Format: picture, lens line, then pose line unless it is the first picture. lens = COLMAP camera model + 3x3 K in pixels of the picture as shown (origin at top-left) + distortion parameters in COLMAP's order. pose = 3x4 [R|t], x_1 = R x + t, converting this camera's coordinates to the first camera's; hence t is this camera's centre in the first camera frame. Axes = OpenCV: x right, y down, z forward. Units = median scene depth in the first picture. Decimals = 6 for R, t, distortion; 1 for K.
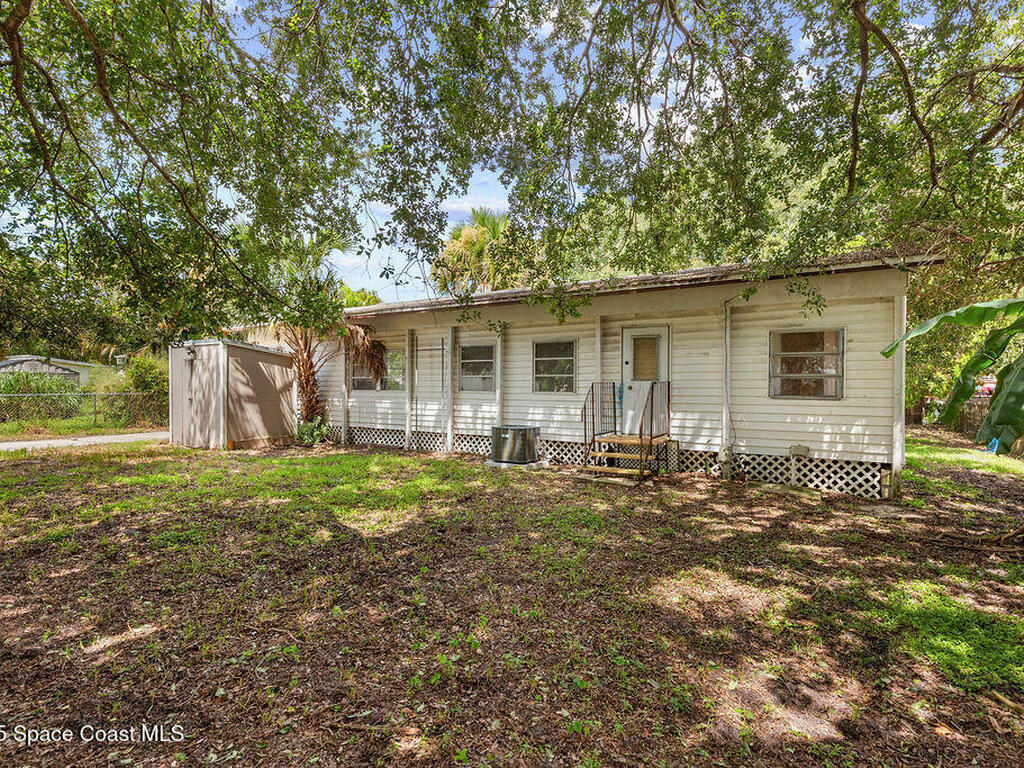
lens RADIAL K [[523.7, 0, 512.2], [0, 523.7, 381.6], [0, 0, 1]] dist [0.011669, -0.001793]
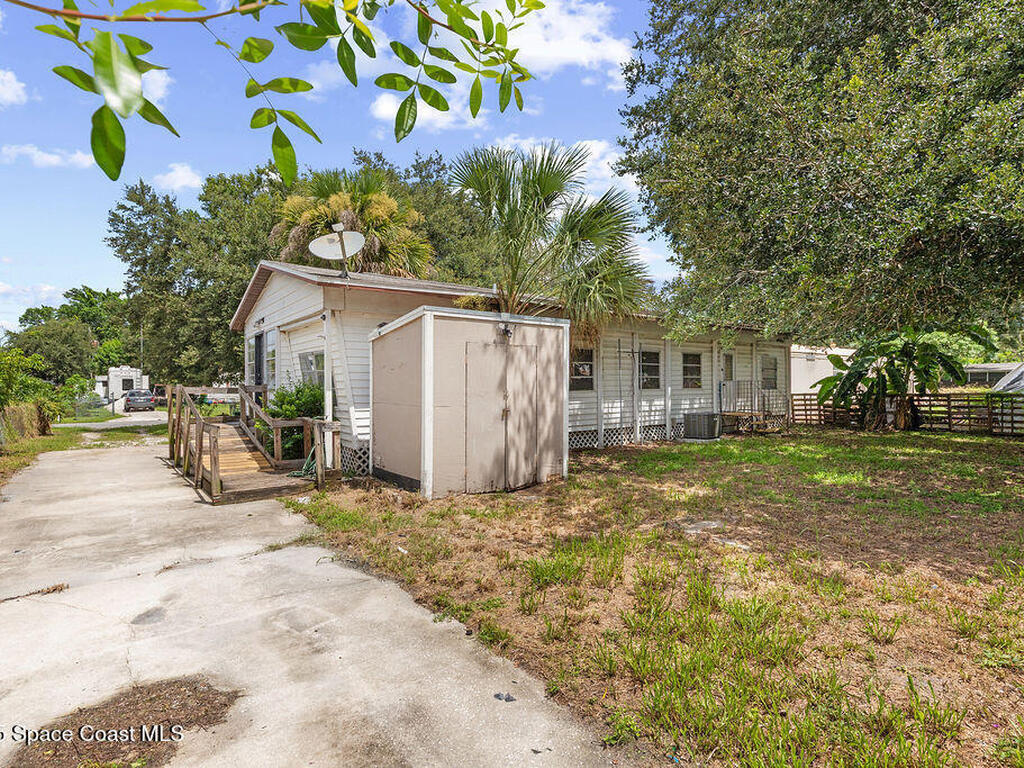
lens RADIAL K [[523.7, 0, 512.3], [0, 523.7, 385.0], [0, 0, 1]] dist [0.011669, -0.001793]
pose [[0.336117, -0.002072, 0.941818, -1.242180], [0.007750, 0.999970, -0.000566, 0.006871], [-0.941788, 0.007489, 0.336123, 0.842433]]
